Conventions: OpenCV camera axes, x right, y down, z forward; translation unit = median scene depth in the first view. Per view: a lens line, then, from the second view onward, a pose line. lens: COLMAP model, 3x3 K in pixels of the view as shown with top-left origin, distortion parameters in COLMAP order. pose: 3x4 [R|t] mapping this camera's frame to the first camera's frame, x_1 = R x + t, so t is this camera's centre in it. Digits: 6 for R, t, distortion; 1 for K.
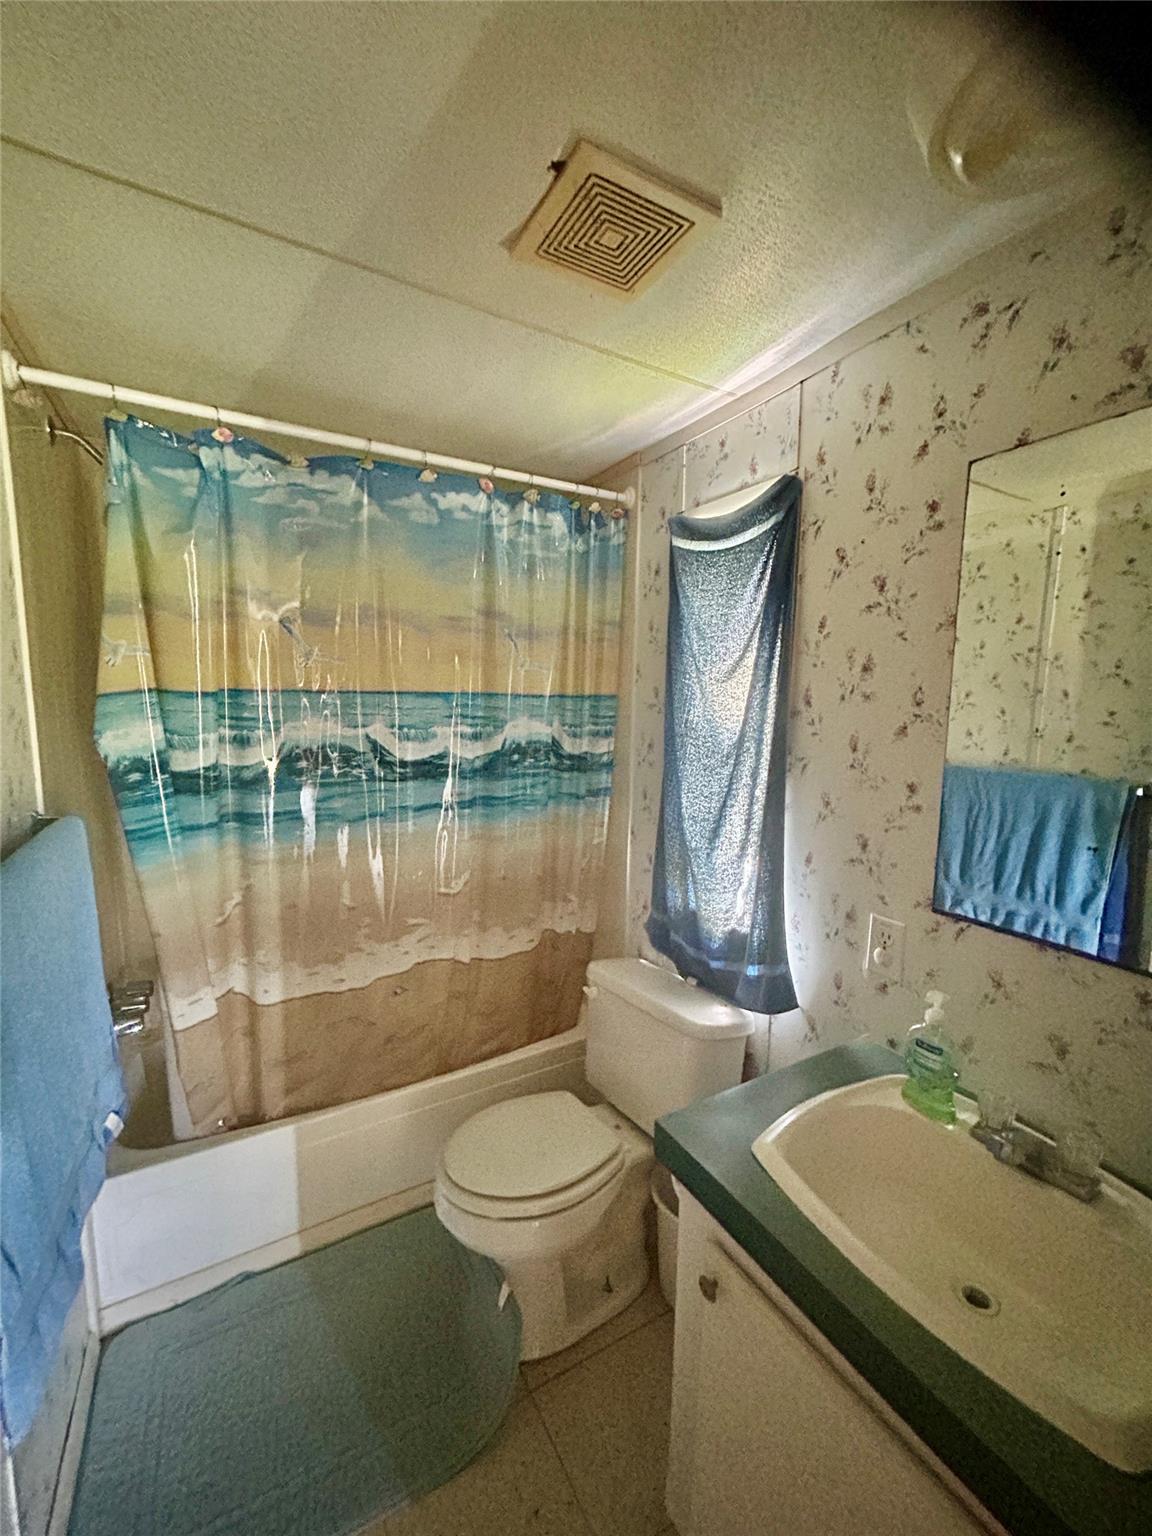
lens RADIAL K [[613.8, 0, 573.2], [0, 613.8, 769.1], [0, 0, 1]] dist [-0.001203, -0.000057]
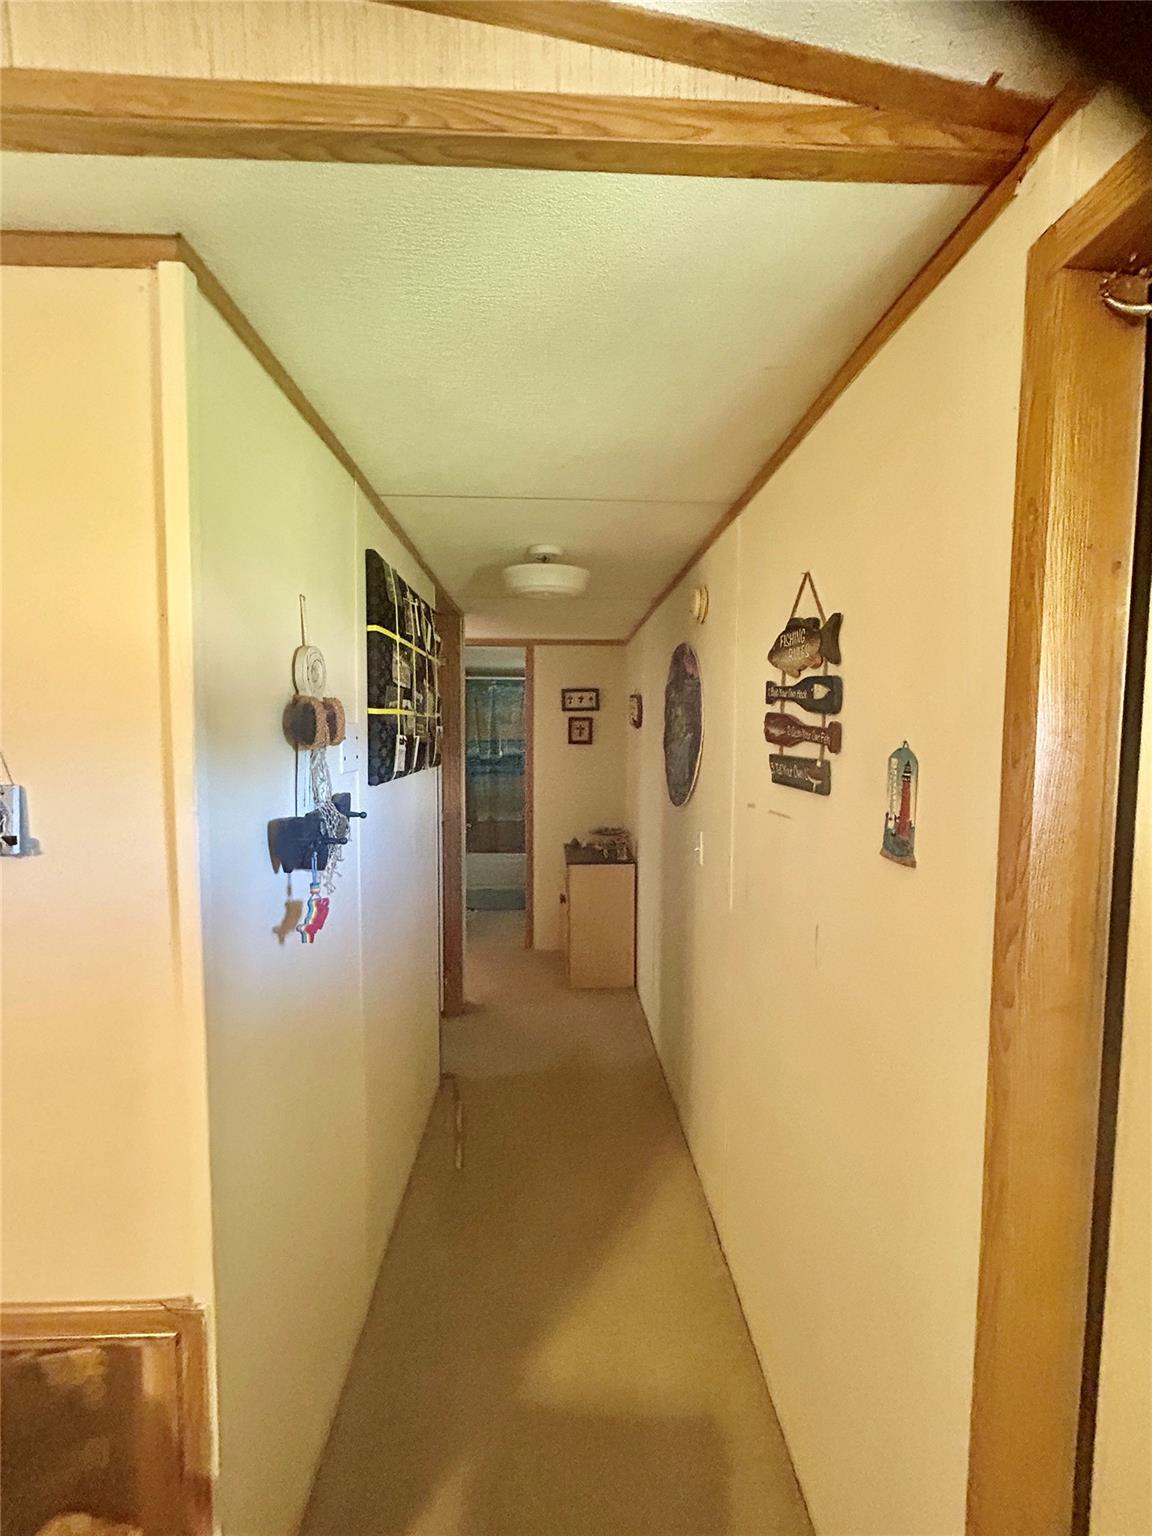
lens RADIAL K [[613.8, 0, 576.6], [0, 613.8, 770.0], [0, 0, 1]] dist [-0.001203, -0.000057]
pose [[0.889595, 0.010686, -0.456625, 1.826923], [-0.041270, 0.997518, -0.057057, 0.285553], [0.454882, 0.069603, 0.887828, -2.401148]]
